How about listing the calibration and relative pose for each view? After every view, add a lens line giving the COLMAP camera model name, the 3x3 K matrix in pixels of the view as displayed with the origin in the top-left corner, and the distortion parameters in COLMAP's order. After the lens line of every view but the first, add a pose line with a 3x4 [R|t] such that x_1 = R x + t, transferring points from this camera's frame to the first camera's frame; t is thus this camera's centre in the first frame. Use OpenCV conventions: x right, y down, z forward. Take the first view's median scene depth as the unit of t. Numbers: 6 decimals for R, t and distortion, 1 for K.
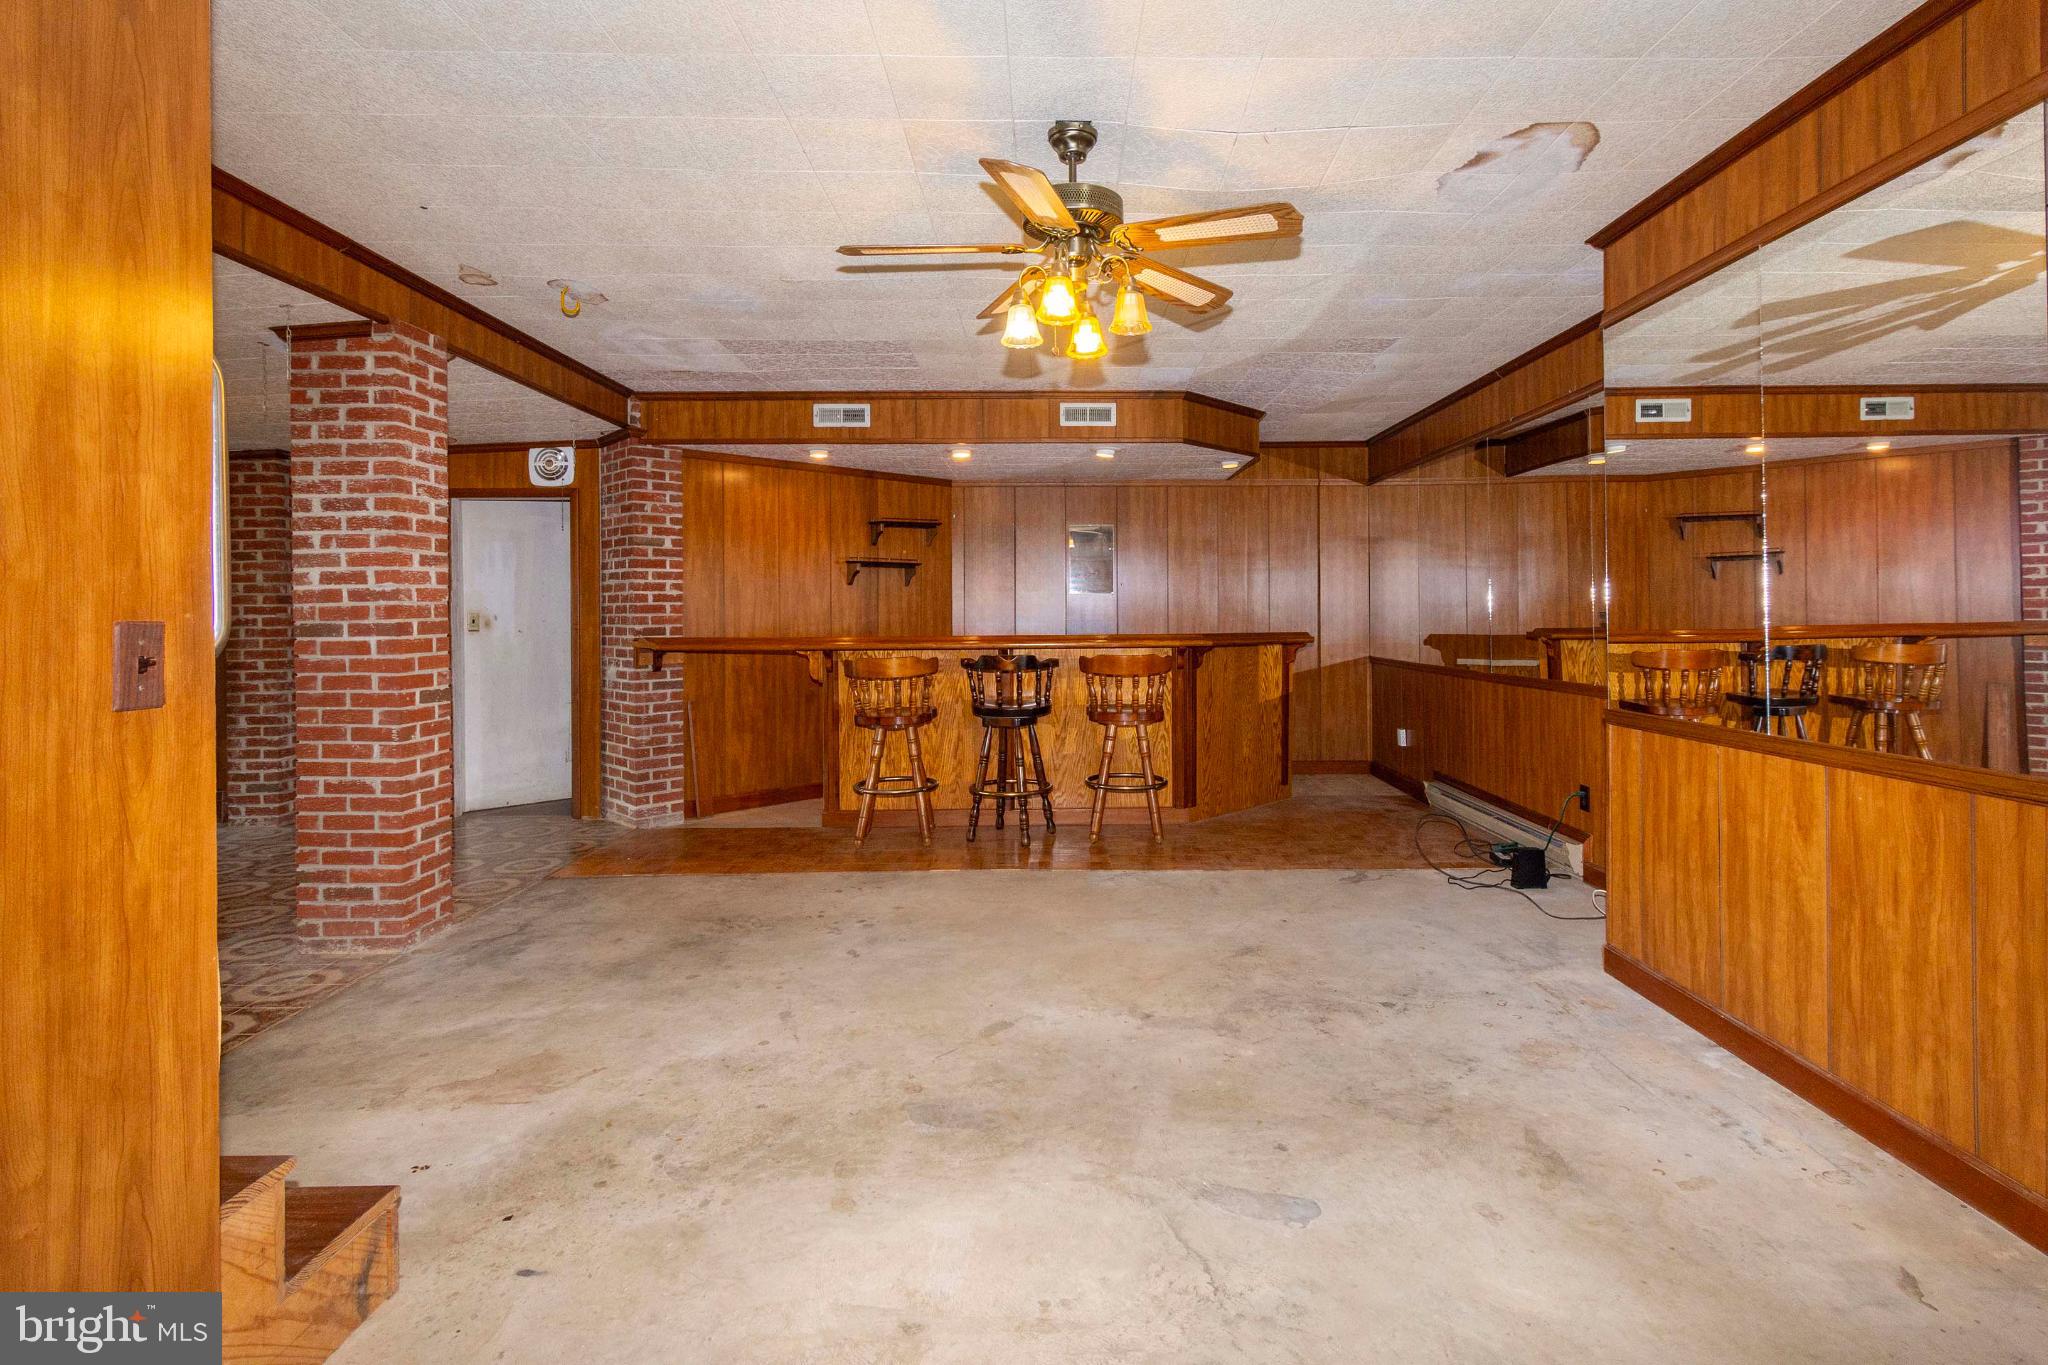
lens RADIAL K [[928.1, 0, 1046.7], [0, 928.1, 608.4], [0, 0, 1]] dist [0.008009, 0.001048]
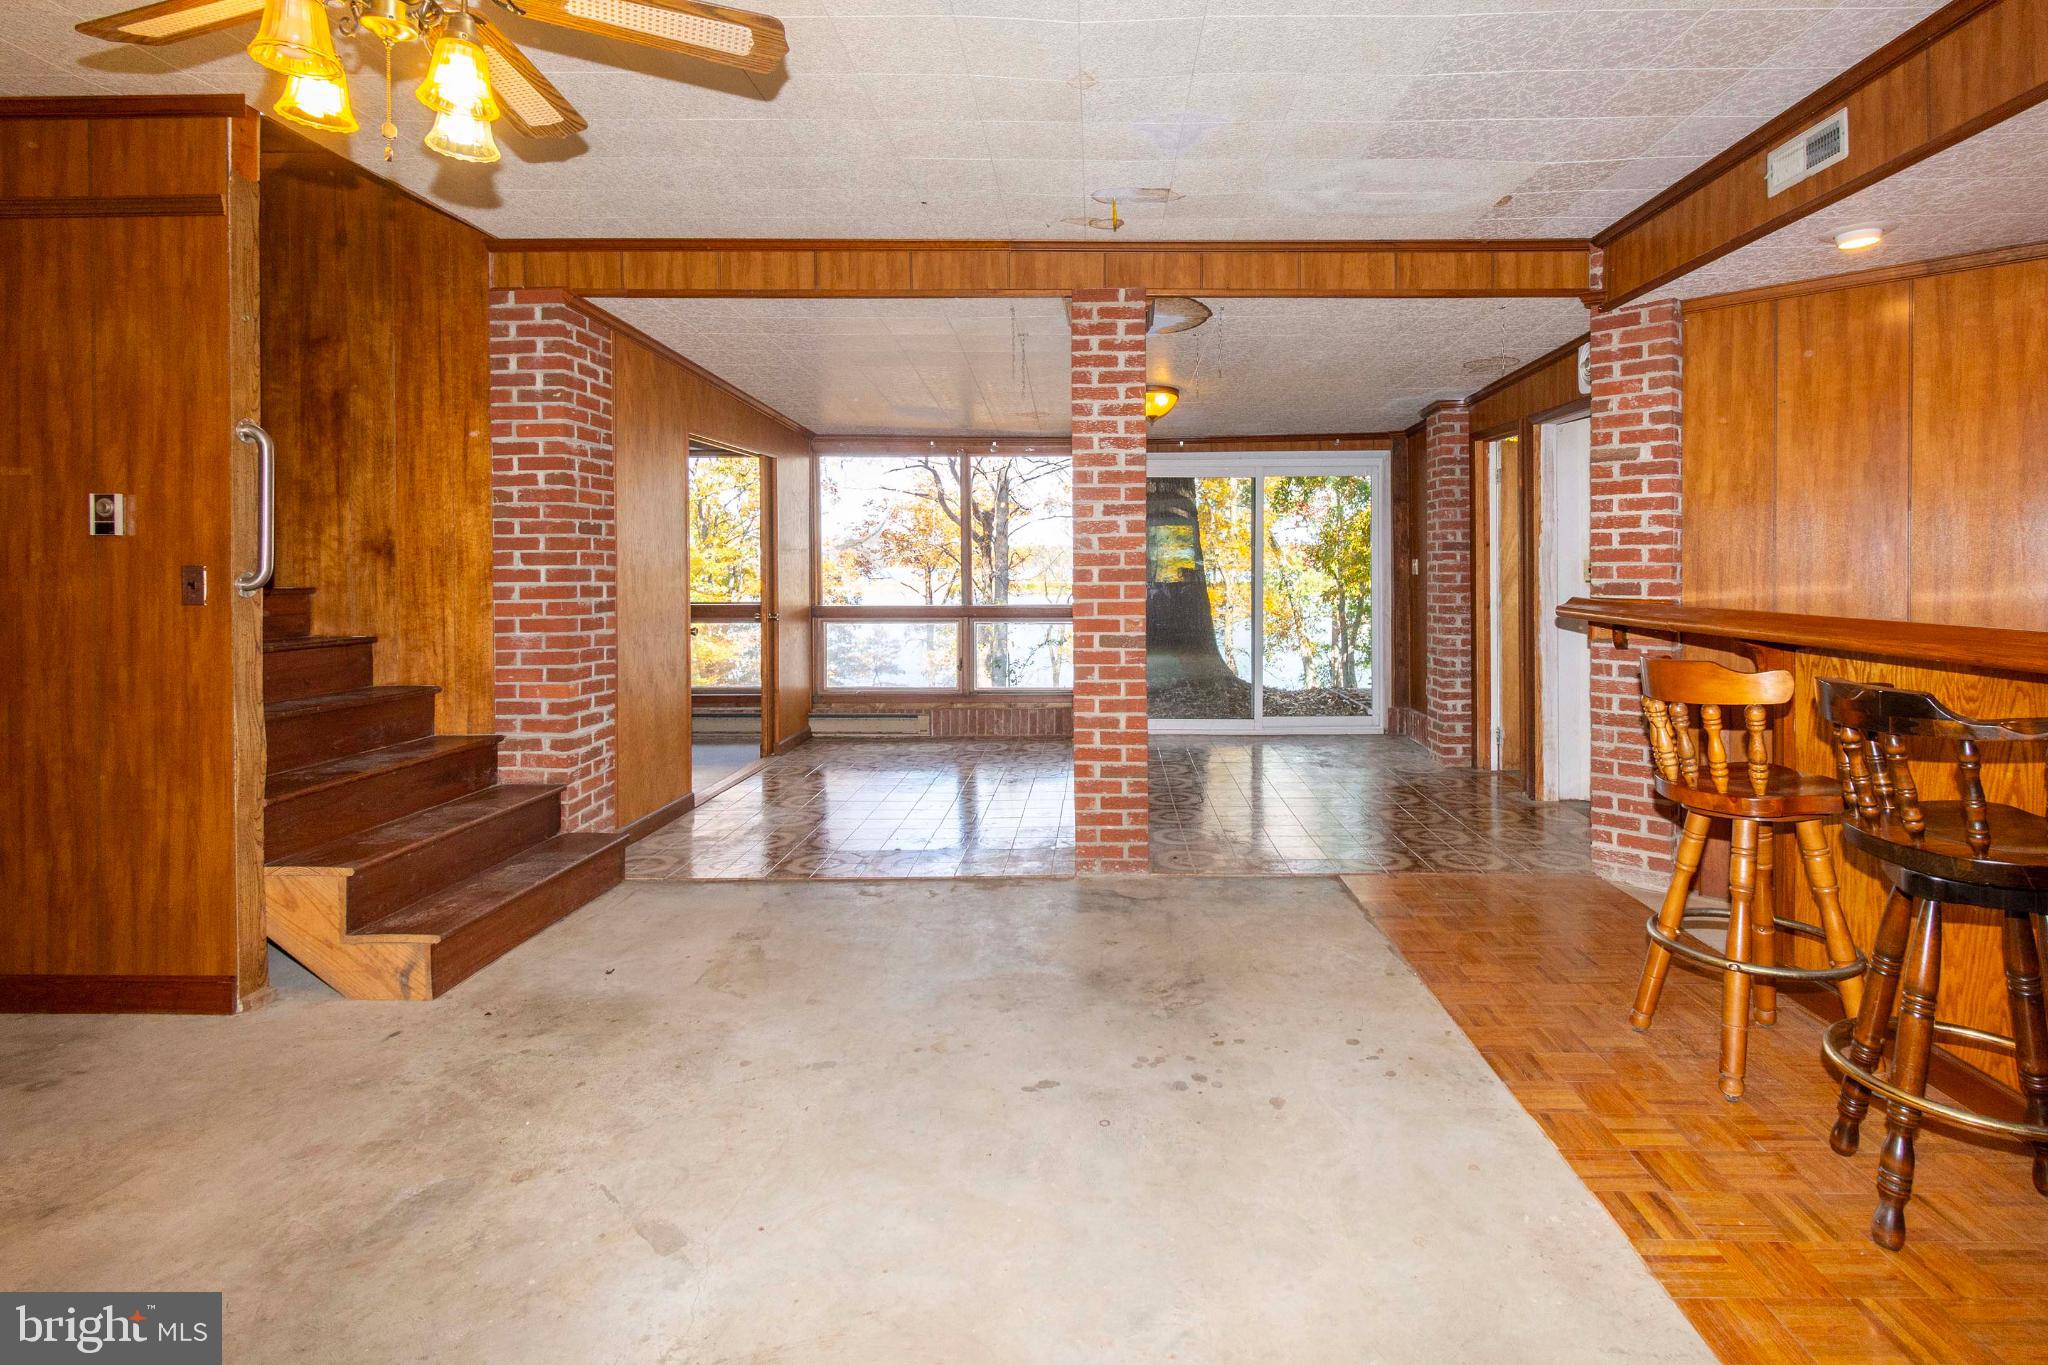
lens RADIAL K [[1013.0, 0, 1072.9], [0, 1013.0, 565.0], [0, 0, 1]] dist [0.008378, 0.000867]
pose [[0.026695, 0.008643, -0.999606, 0.457358], [0.003649, 0.999955, 0.008744, -0.000253], [0.999637, -0.003881, 0.026662, 0.916450]]
